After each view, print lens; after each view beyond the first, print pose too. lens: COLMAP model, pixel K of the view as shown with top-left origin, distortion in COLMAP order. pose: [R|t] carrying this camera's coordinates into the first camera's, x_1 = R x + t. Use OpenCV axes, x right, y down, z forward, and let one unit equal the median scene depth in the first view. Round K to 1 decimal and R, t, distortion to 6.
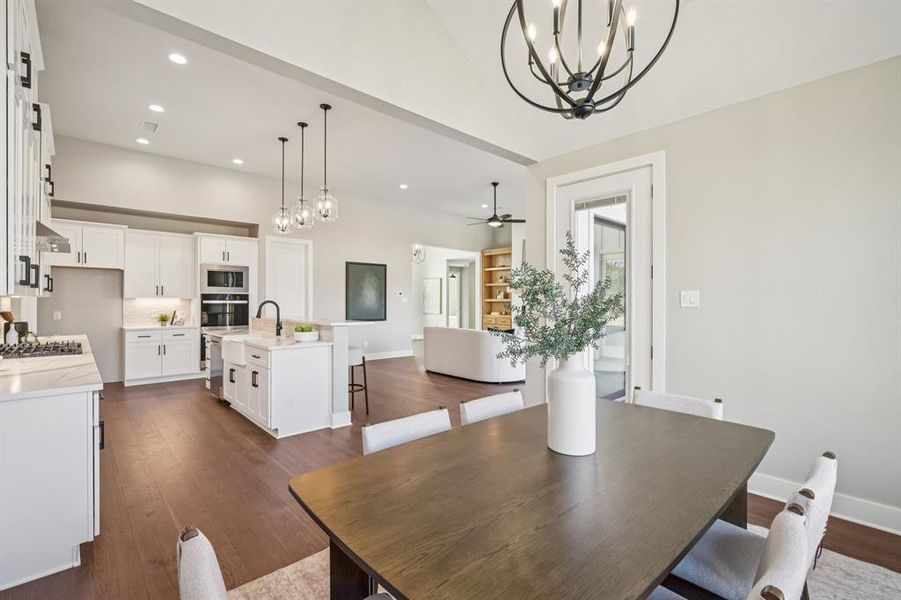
lens RADIAL K [[406.4, 0, 450.5], [0, 406.4, 300.0], [0, 0, 1]] dist [0.004146, 0.000056]
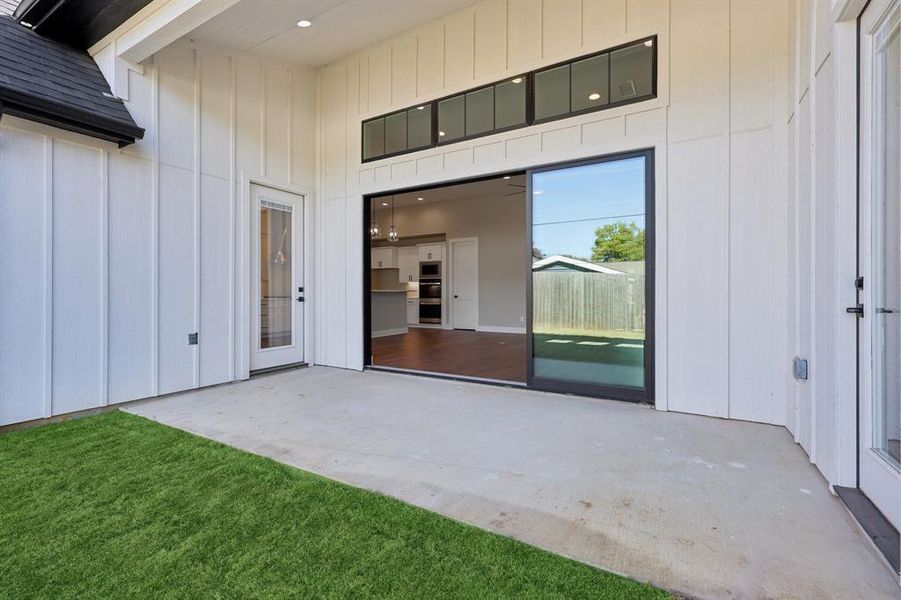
lens RADIAL K [[406.4, 0, 450.5], [0, 406.4, 300.0], [0, 0, 1]] dist [0.004146, 0.000056]
pose [[0.286749, 0.006156, -0.957986, 1.113168], [0.000527, 0.999978, 0.006584, 0.063430], [0.958006, -0.002393, 0.286739, 0.649789]]
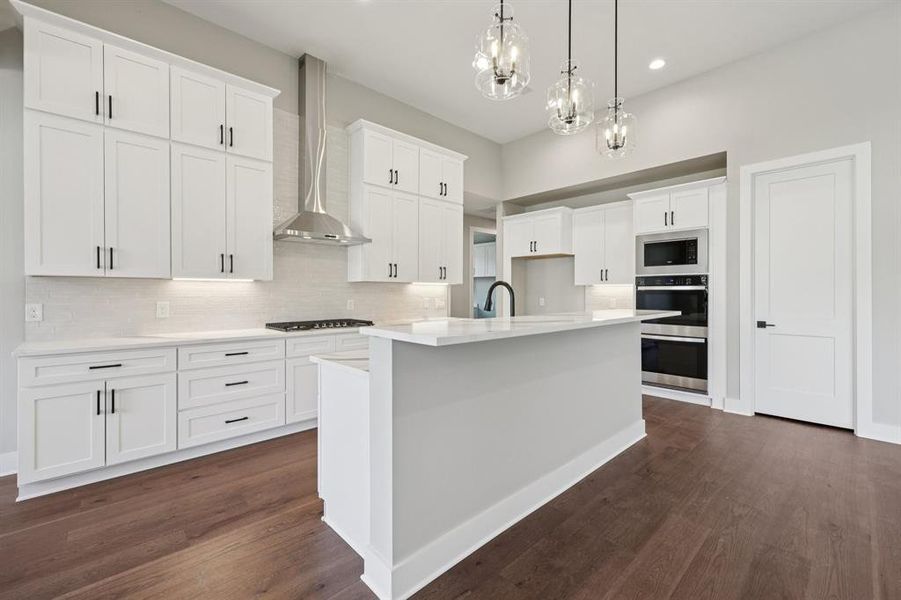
lens RADIAL K [[384.1, 0, 453.0], [0, 384.1, 298.8], [0, 0, 1]] dist [-0.000825, -0.000254]
pose [[0.018223, 0.014530, -0.999728, 0.066606], [0.001034, 0.999894, 0.014551, 0.013102], [0.999833, -0.001299, 0.018206, 0.682552]]
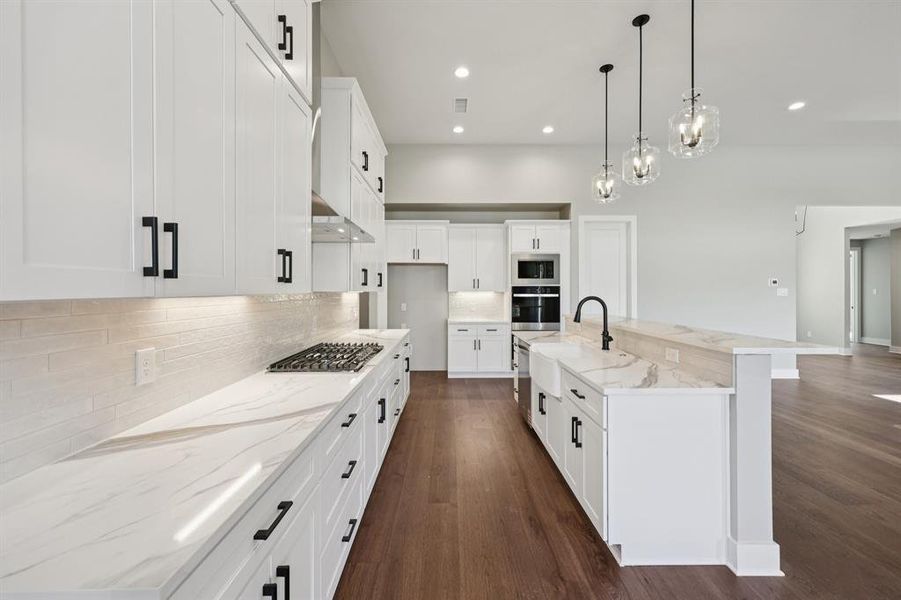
lens RADIAL K [[373.0, 0, 451.8], [0, 373.0, 290.3], [0, 0, 1]] dist [-0.001553, -0.000211]
pose [[0.742608, -0.003433, -0.669717, -0.154310], [0.003839, 0.999992, -0.000870, -0.006644], [0.669715, -0.001925, 0.742616, 0.292371]]
